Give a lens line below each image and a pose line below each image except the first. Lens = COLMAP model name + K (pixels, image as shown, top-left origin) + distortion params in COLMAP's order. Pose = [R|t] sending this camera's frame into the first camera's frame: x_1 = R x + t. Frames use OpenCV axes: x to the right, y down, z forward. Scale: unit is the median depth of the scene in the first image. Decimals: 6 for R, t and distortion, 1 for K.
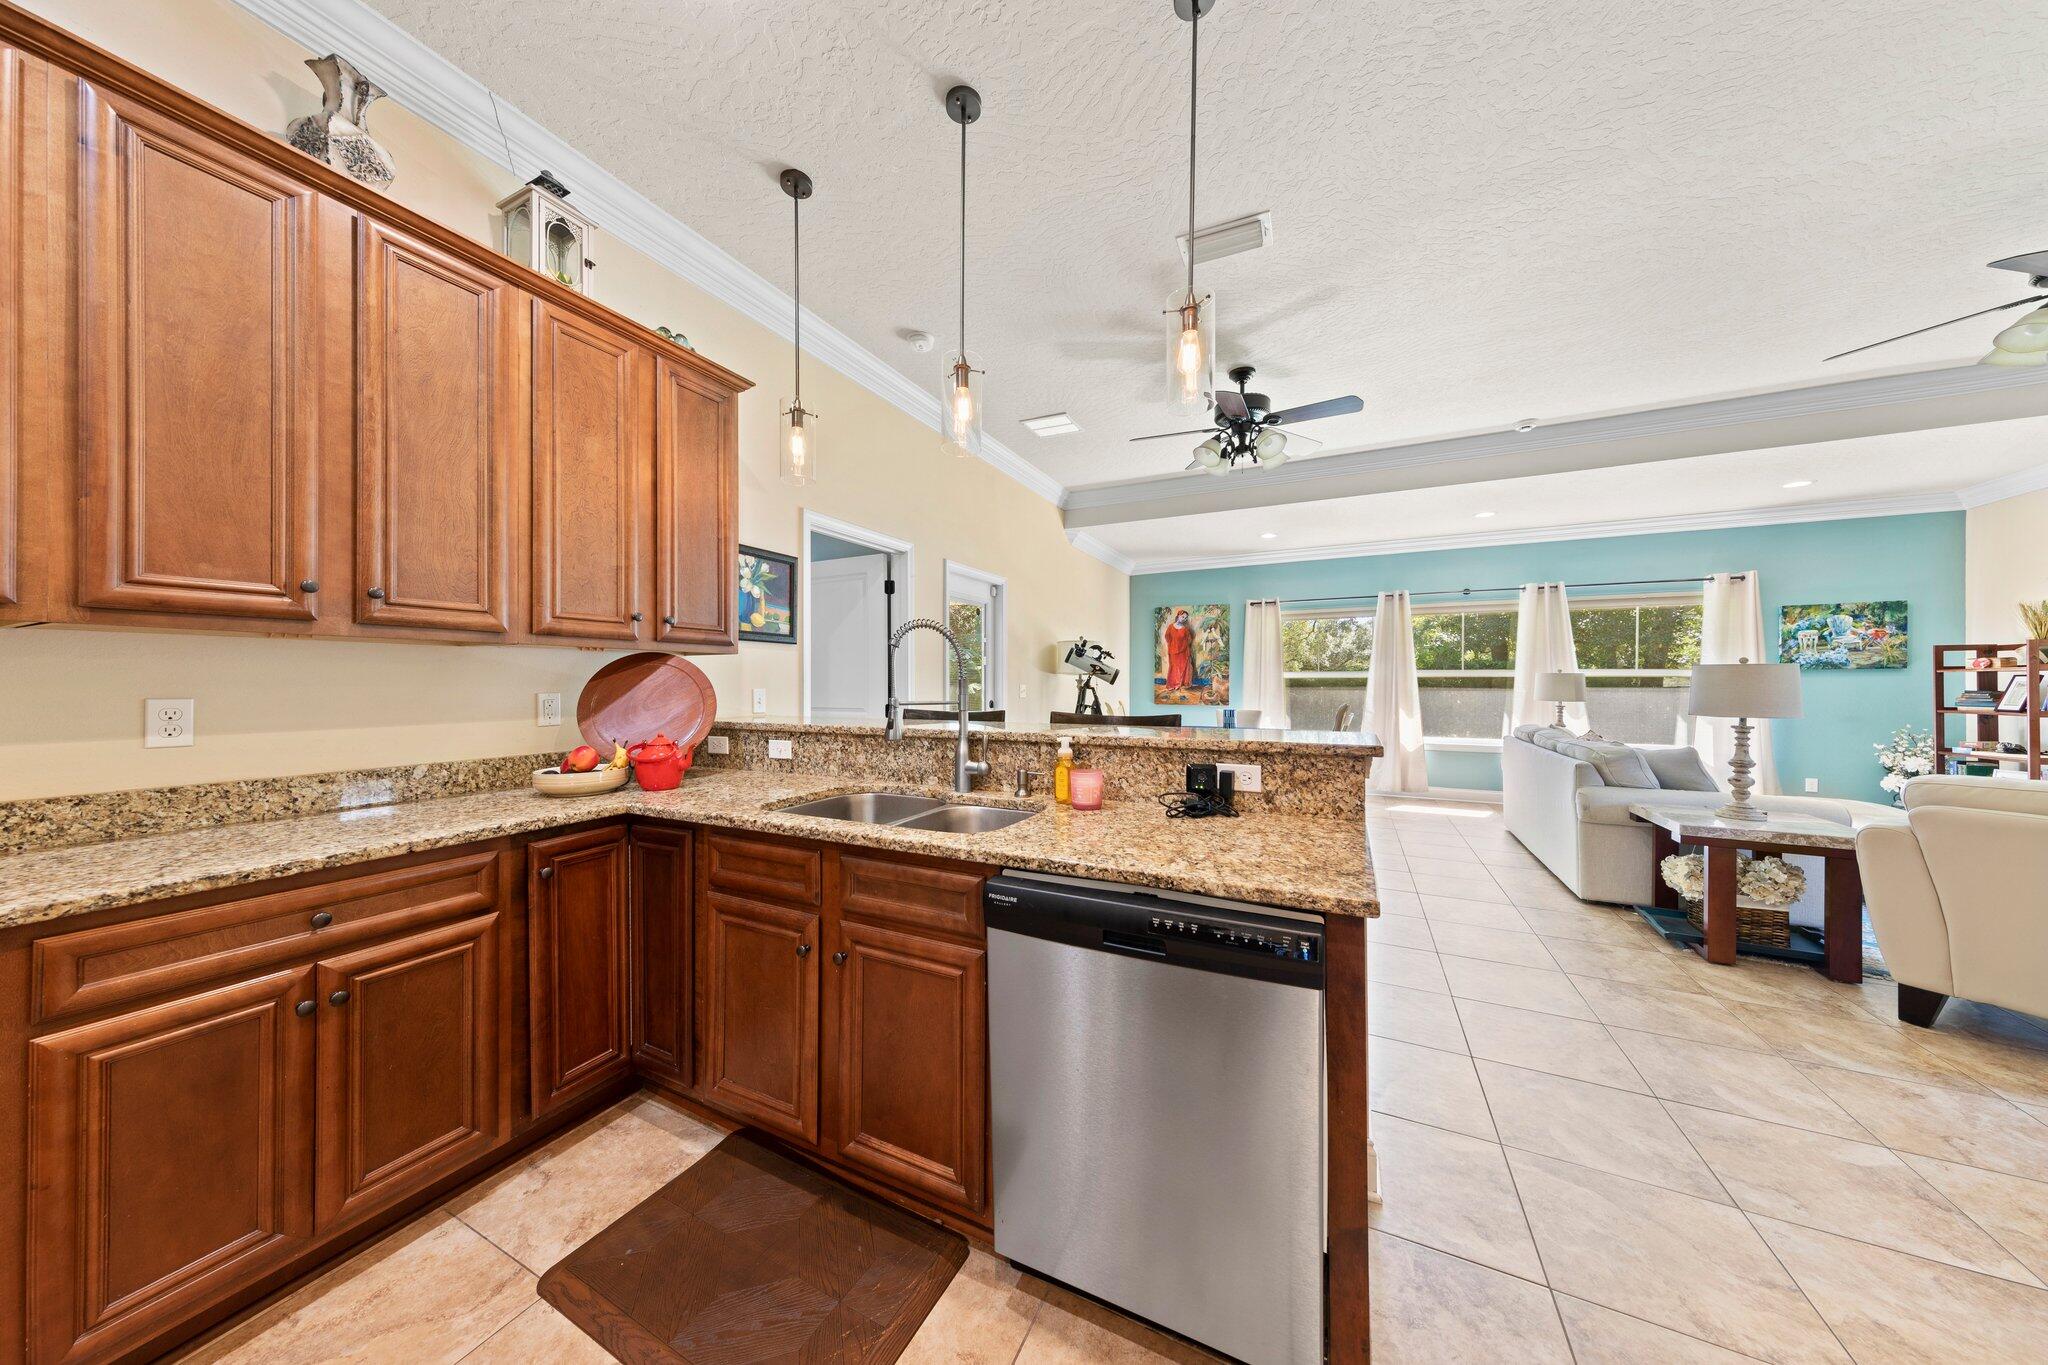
lens RADIAL K [[648.0, 0, 1024.0], [0, 648.0, 682.5], [0, 0, 1]] dist [0.004996, 0.000169]
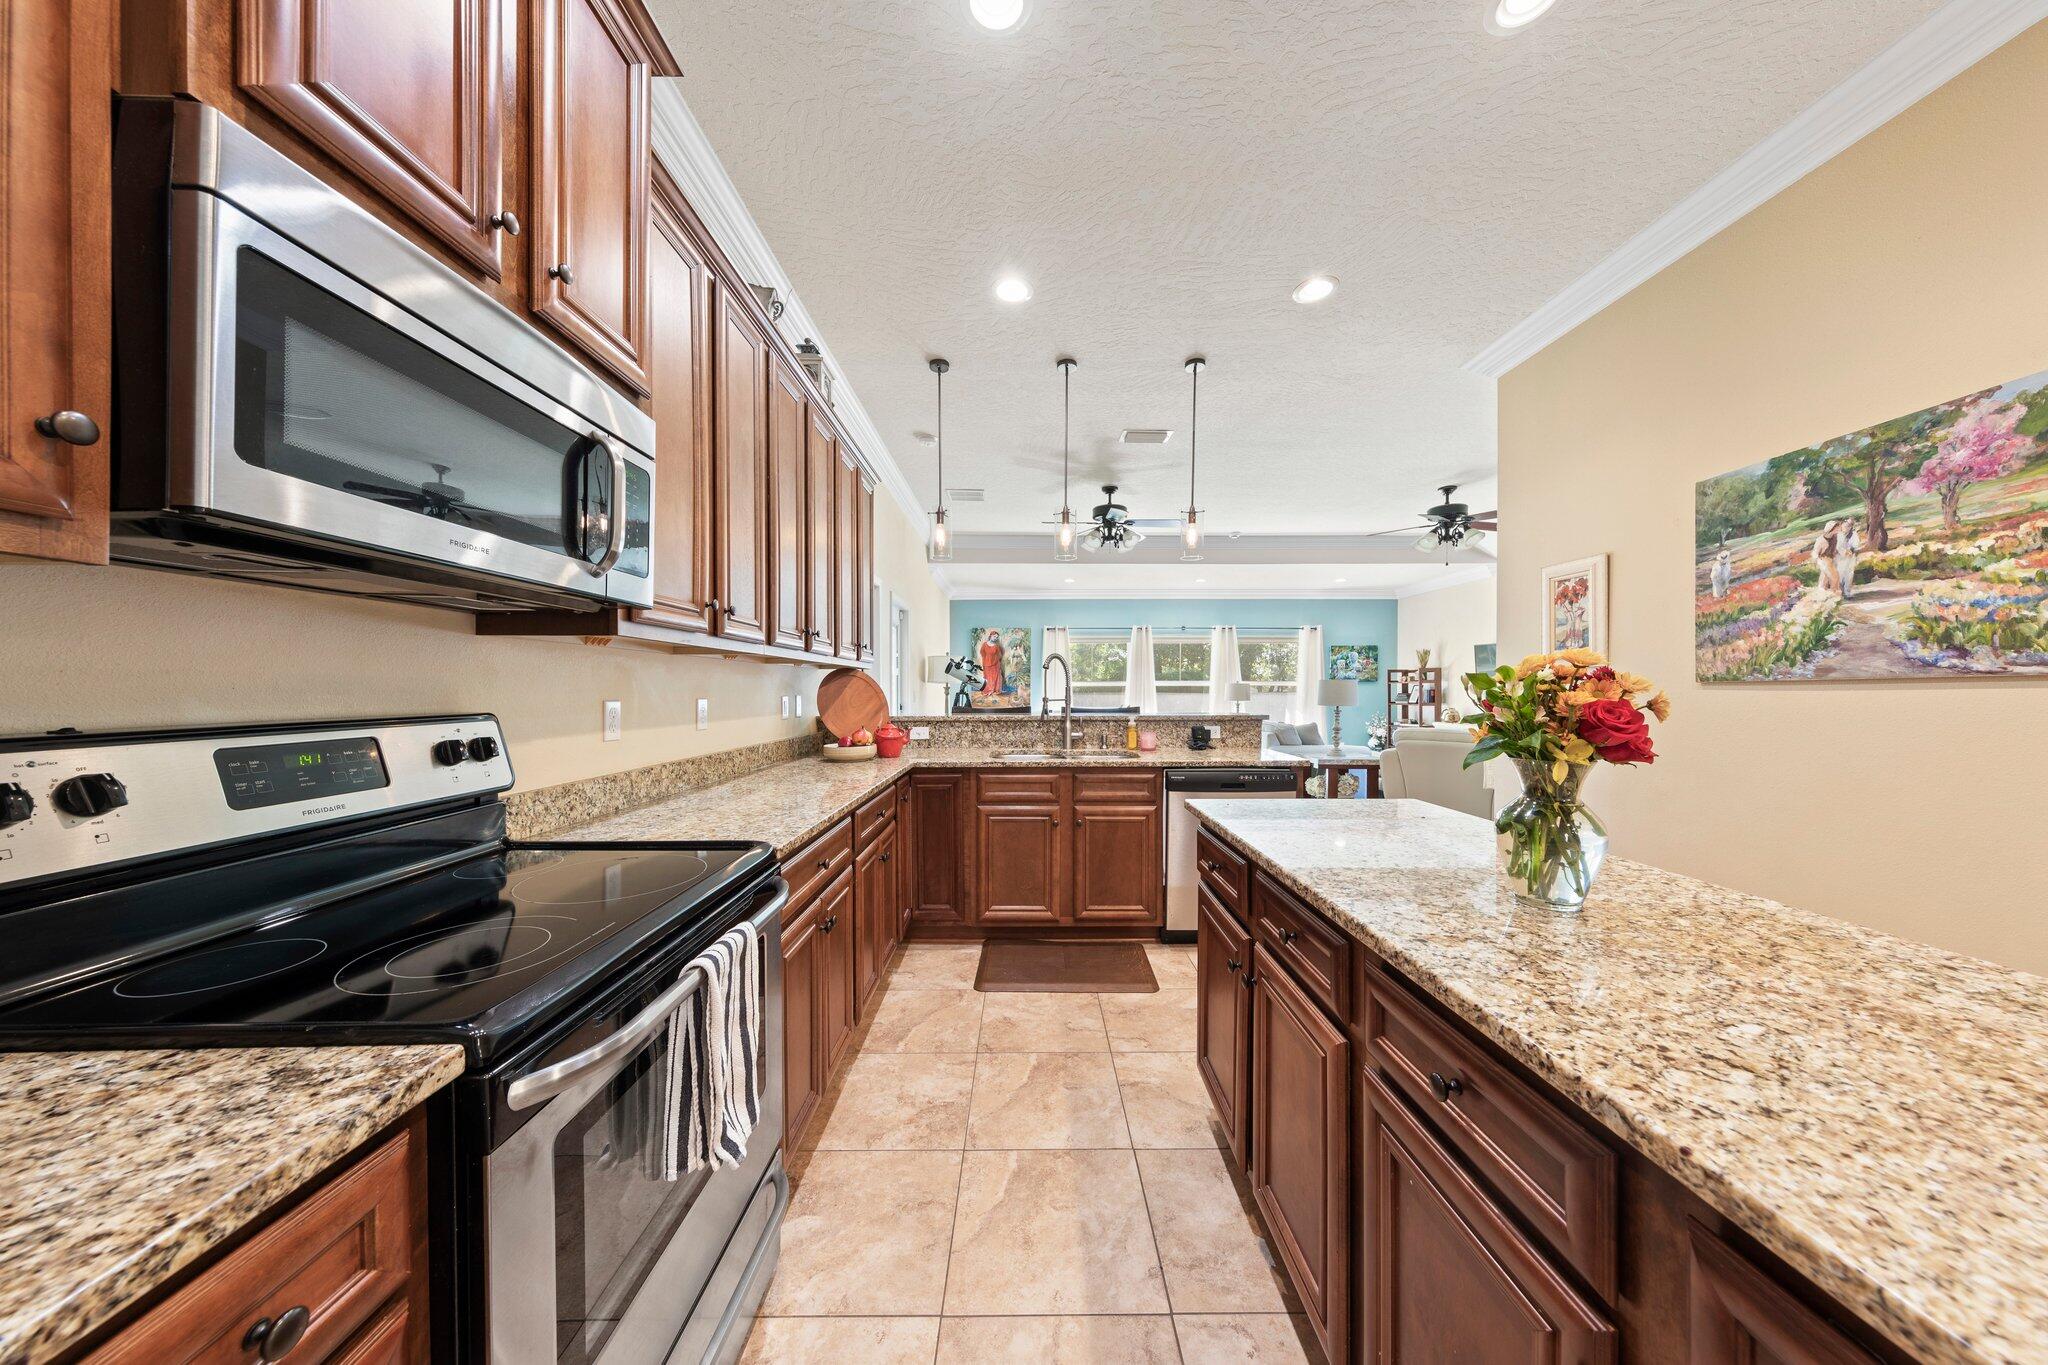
lens RADIAL K [[648.2, 0, 1035.2], [0, 648.2, 695.4], [0, 0, 1]] dist [0.000553, -0.000115]
pose [[0.890248, -0.004987, 0.455449, -0.552298], [0.001347, 0.999965, 0.008315, 0.002169], [-0.455475, -0.006789, 0.890223, -0.310147]]
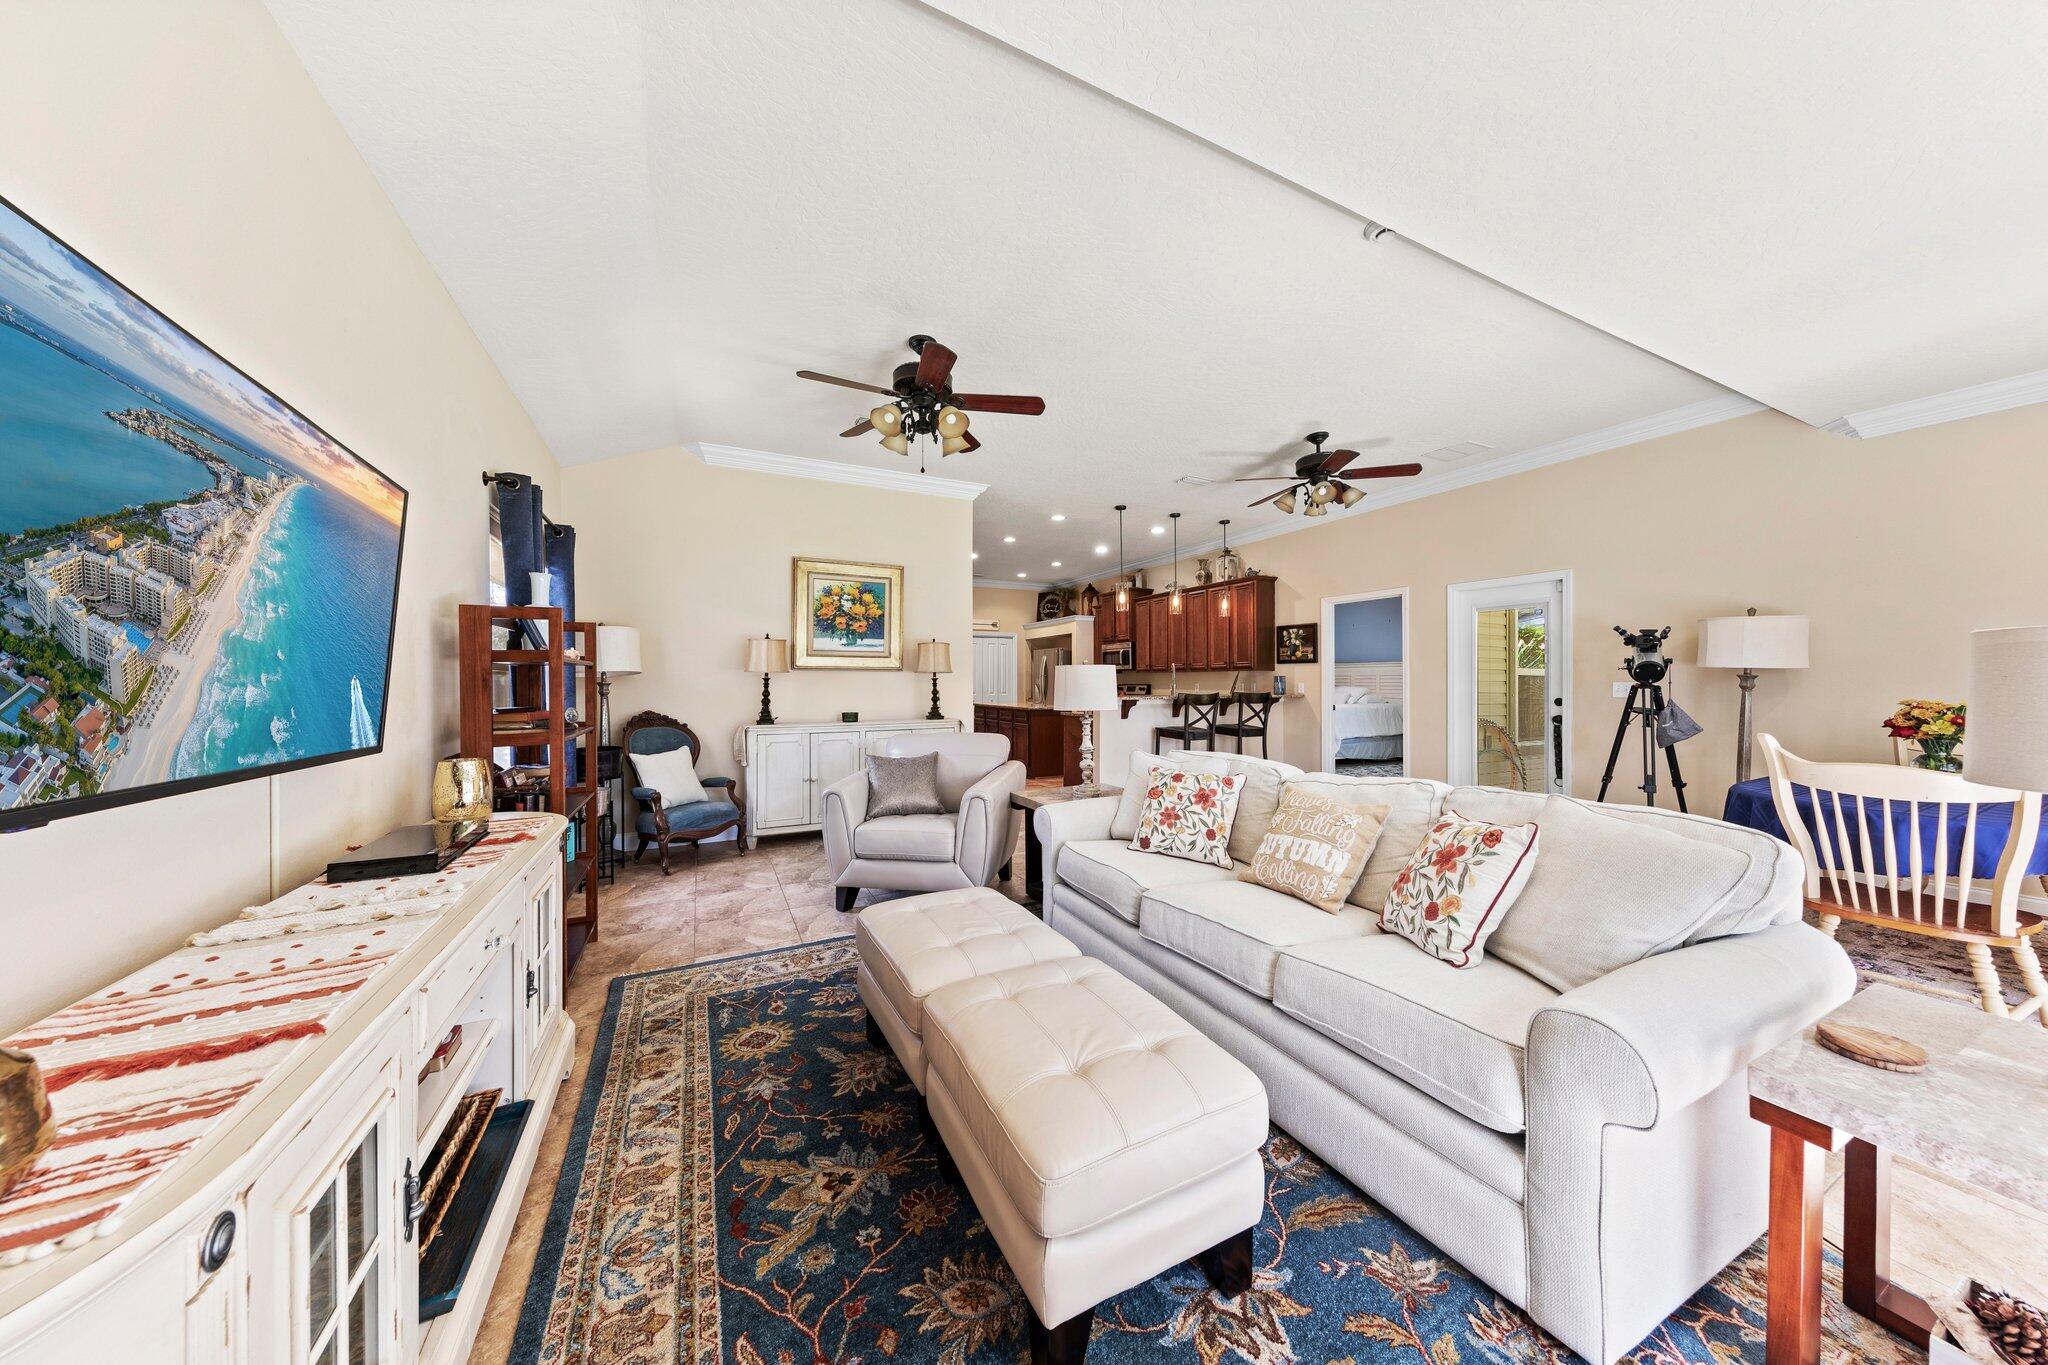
lens RADIAL K [[643.3, 0, 1032.3], [0, 643.3, 683.7], [0, 0, 1]] dist [0.002230, -0.000057]
pose [[-0.584938, 0.004767, -0.811064, 1.782583], [0.003047, 0.999989, 0.003679, 0.001412], [0.811072, -0.000319, -0.584946, 1.343981]]
